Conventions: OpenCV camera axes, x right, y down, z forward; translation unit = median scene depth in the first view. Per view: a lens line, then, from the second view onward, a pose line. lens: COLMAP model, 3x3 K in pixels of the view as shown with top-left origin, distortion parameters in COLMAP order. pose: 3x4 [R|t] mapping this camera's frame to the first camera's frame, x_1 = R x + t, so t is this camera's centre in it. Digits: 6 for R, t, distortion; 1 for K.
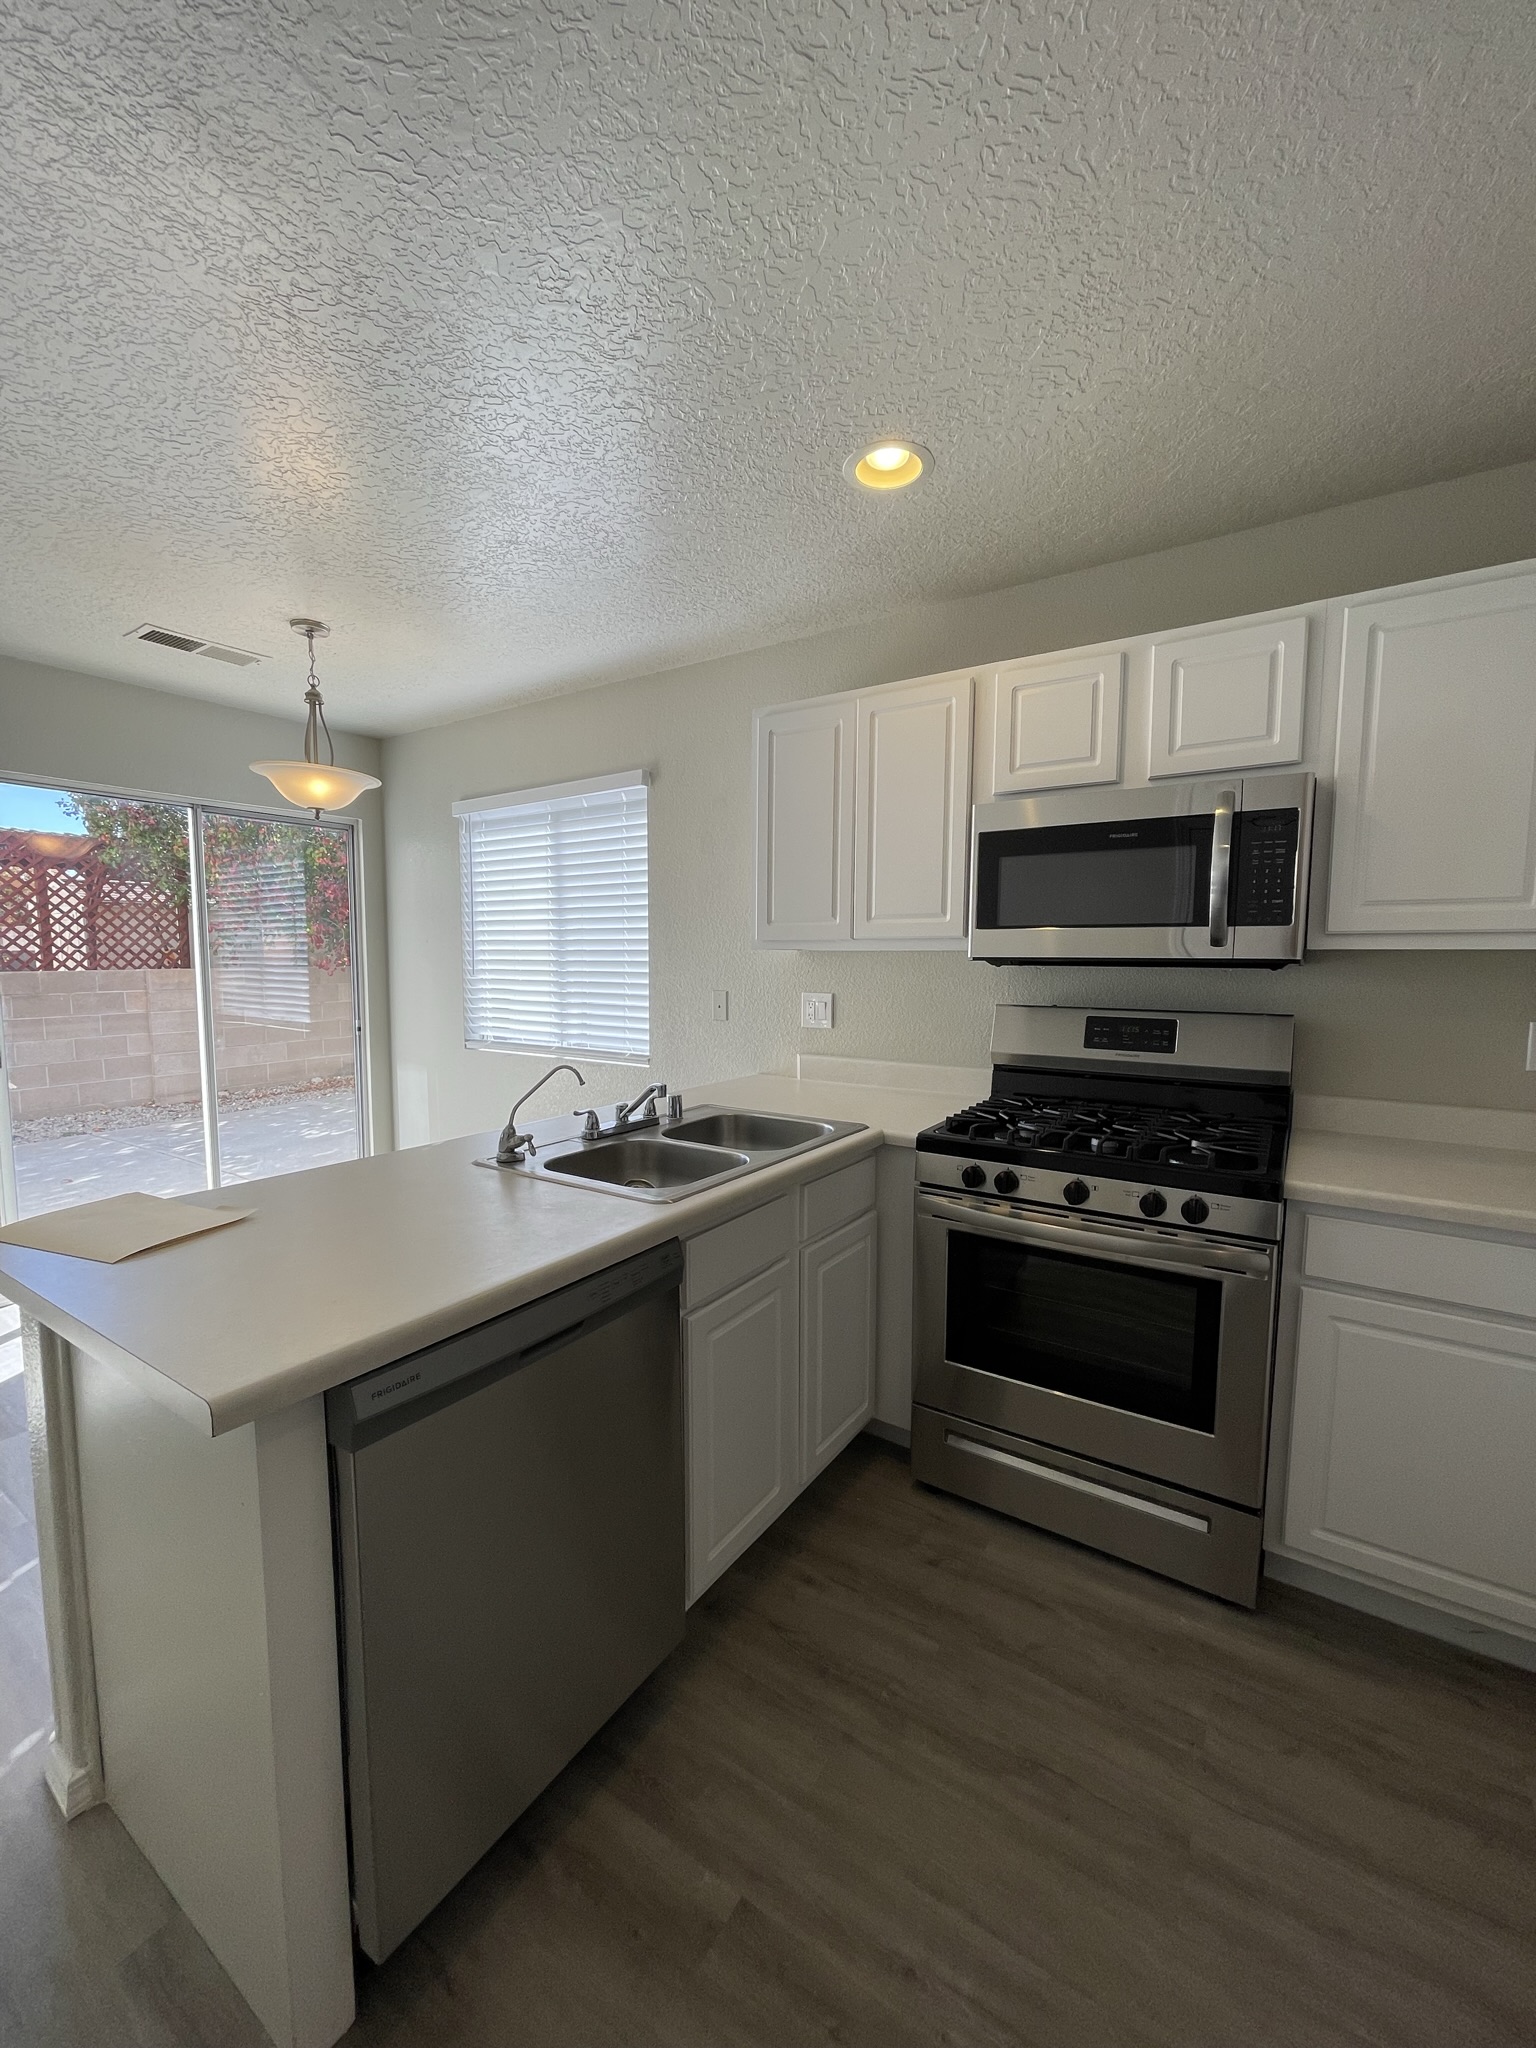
lens RADIAL K [[831.4, 0, 764.0], [0, 831.4, 1031.1], [0, 0, 1]] dist [-0.001244, 0.000917]
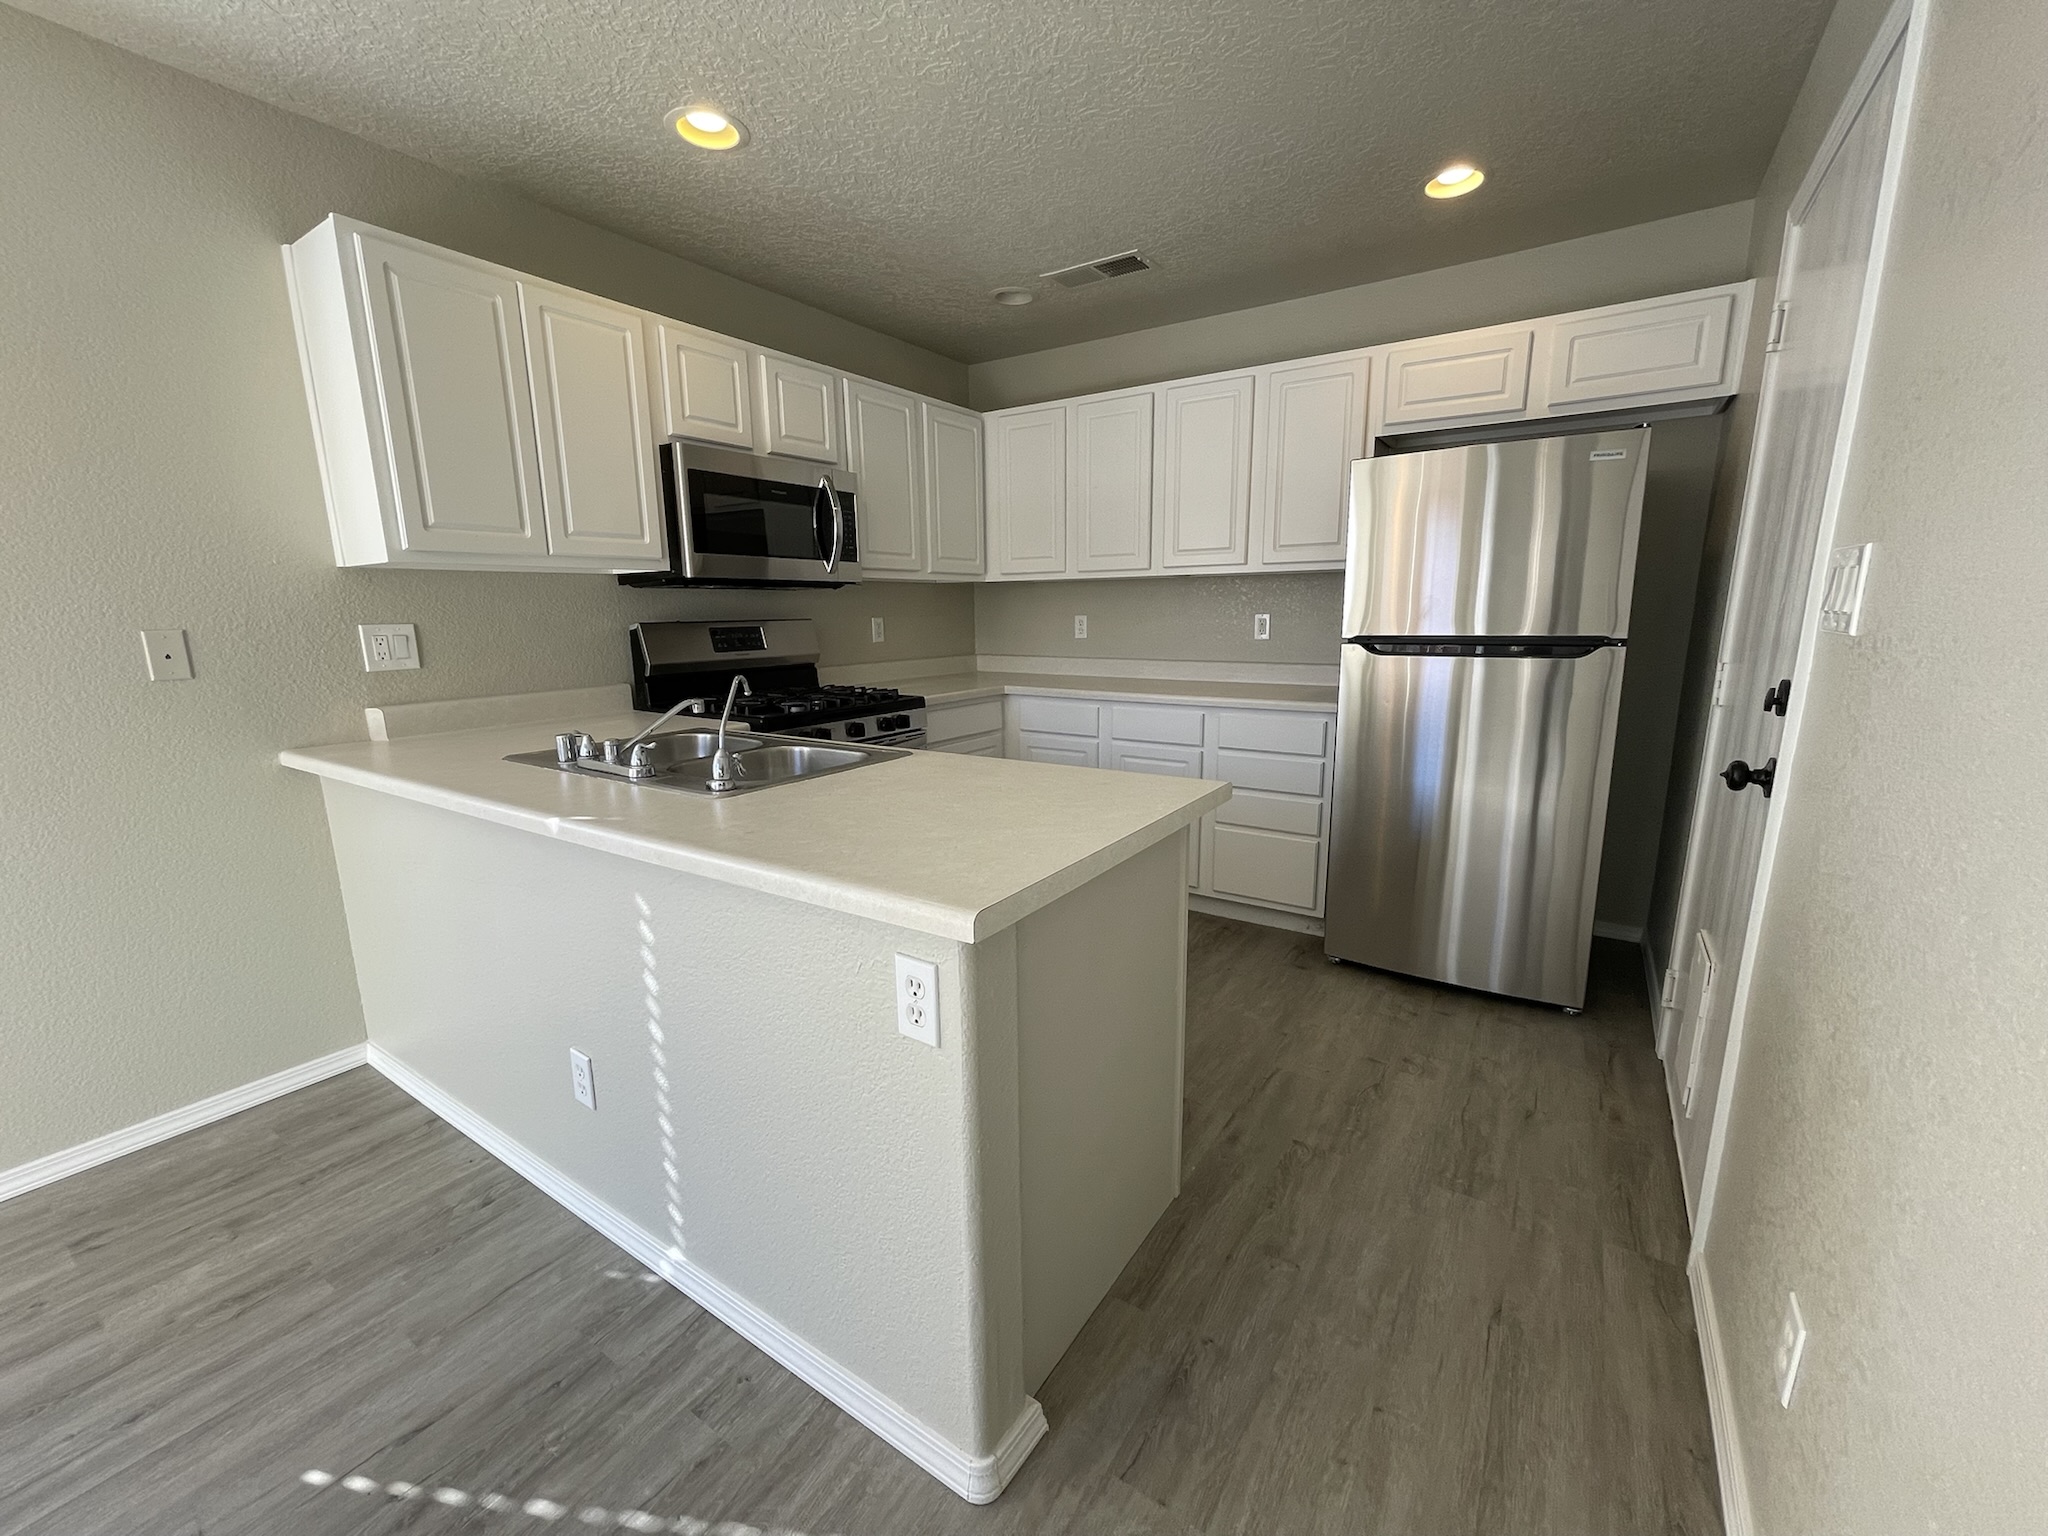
lens RADIAL K [[818.4, 0, 1018.4], [0, 818.4, 775.7], [0, 0, 1]] dist [-0.006328, -0.000052]
pose [[0.011245, -0.201564, 0.979411, -0.714458], [0.107321, 0.974058, 0.199230, 0.003017], [-0.994161, 0.102871, 0.032585, 0.407389]]
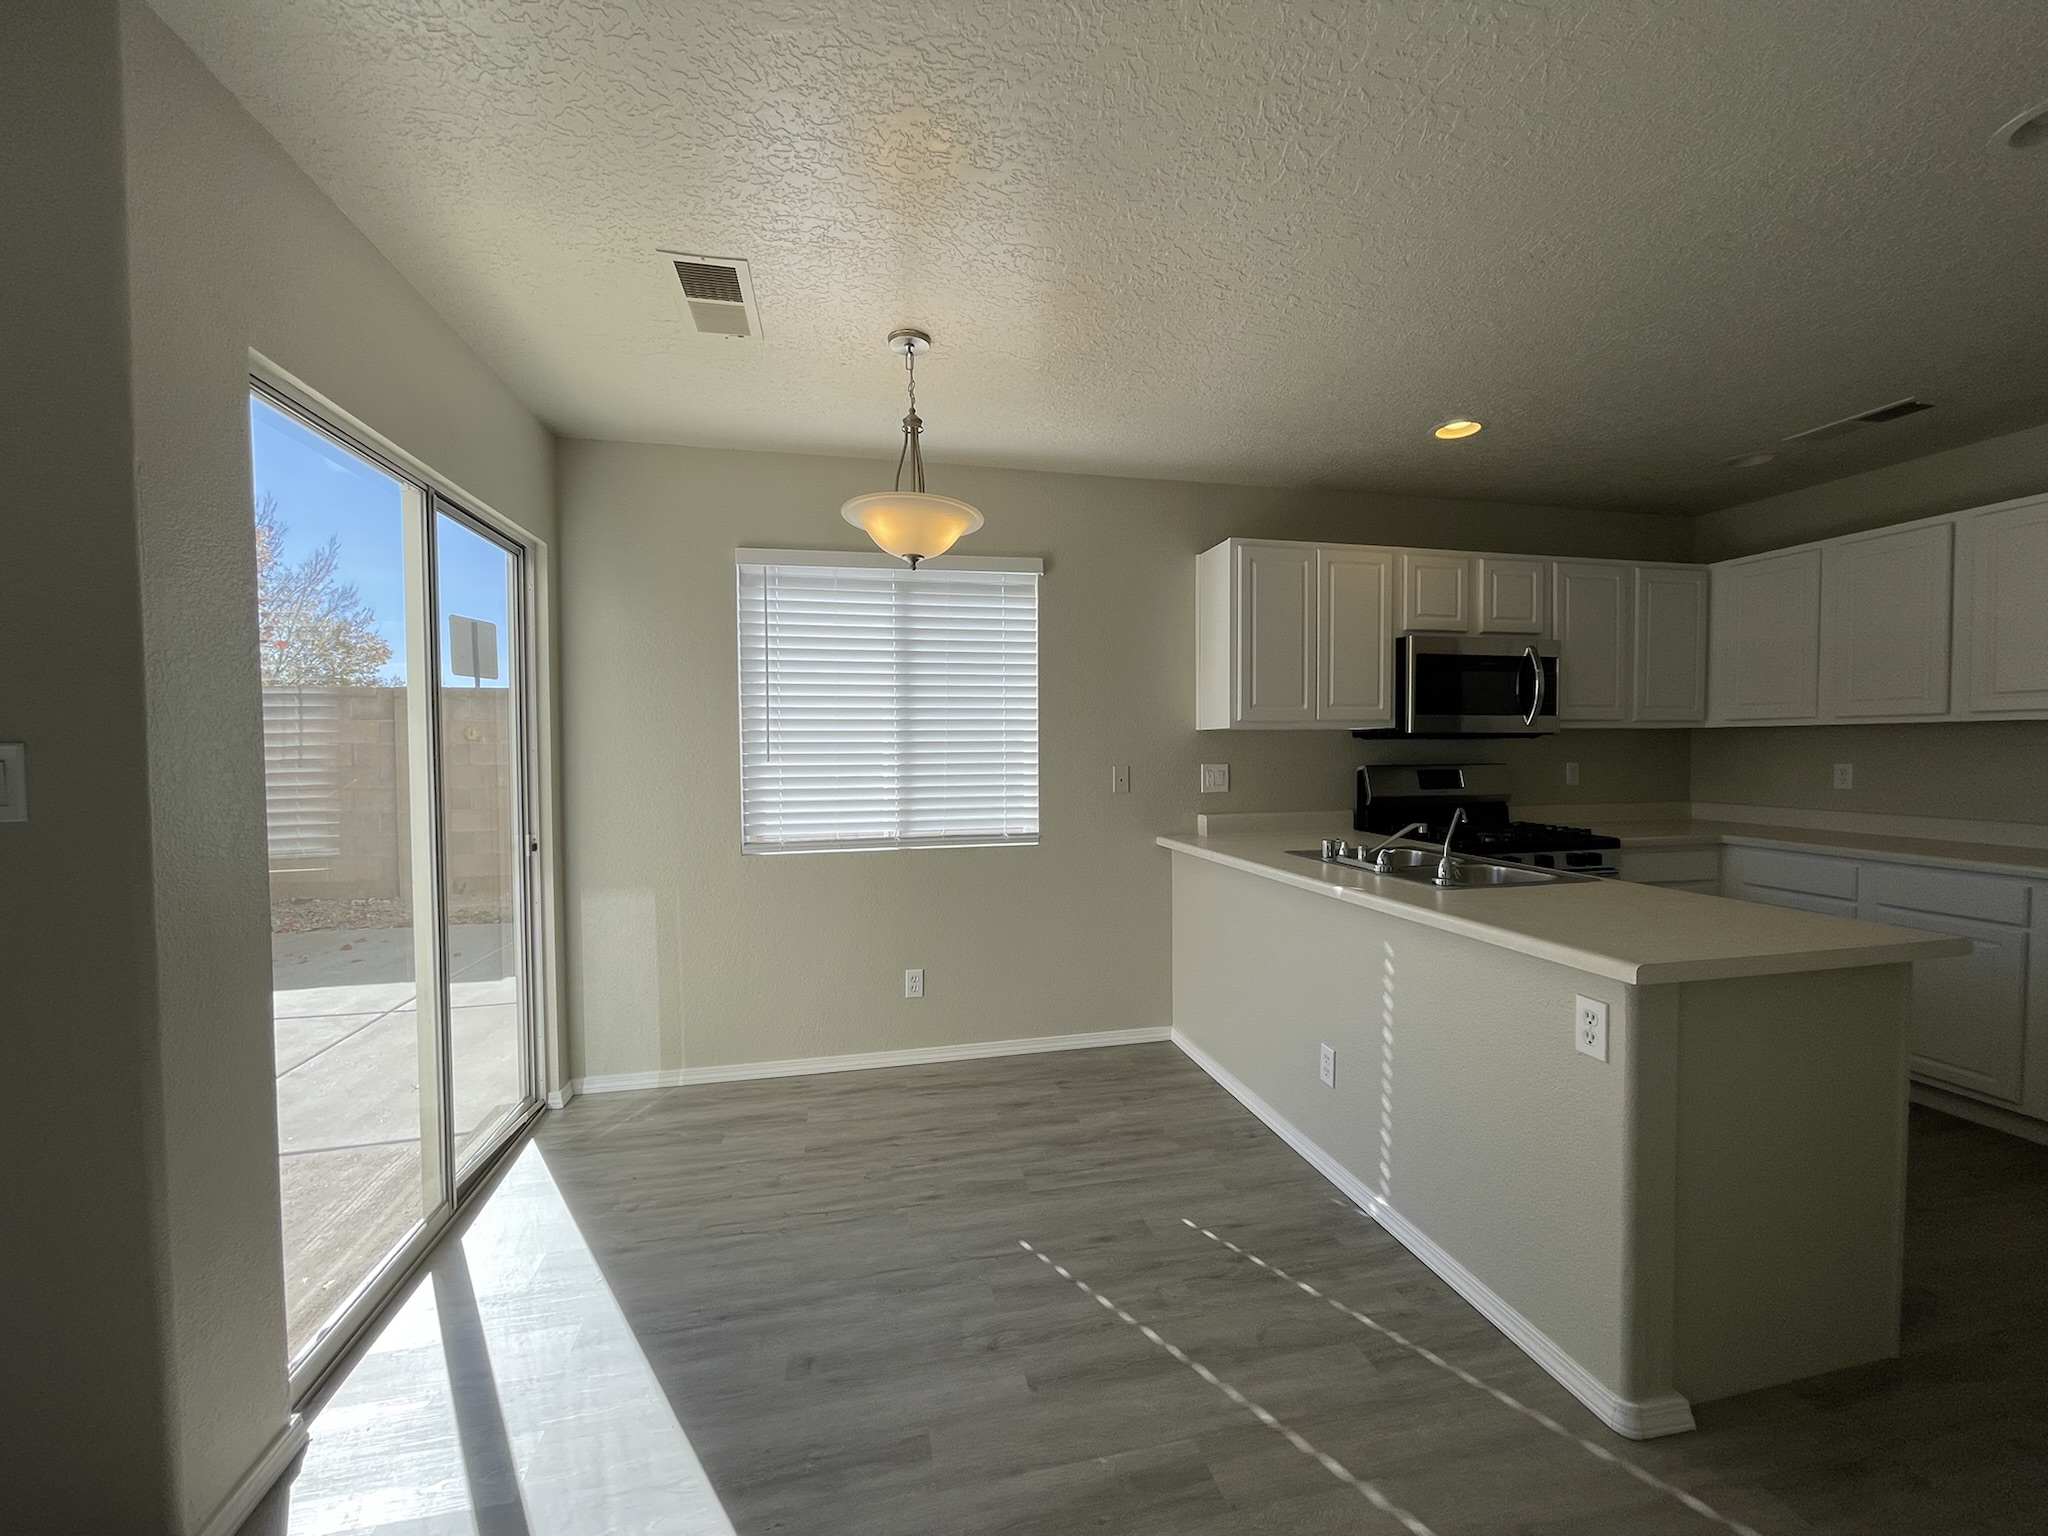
lens RADIAL K [[831.4, 0, 1038.5], [0, 831.4, 774.6], [0, 0, 1]] dist [-0.001244, 0.000917]
pose [[0.679572, -0.031168, 0.732947, -1.044847], [0.077105, 0.996598, -0.029111, -0.014821], [-0.729546, 0.076297, 0.679663, 0.351192]]
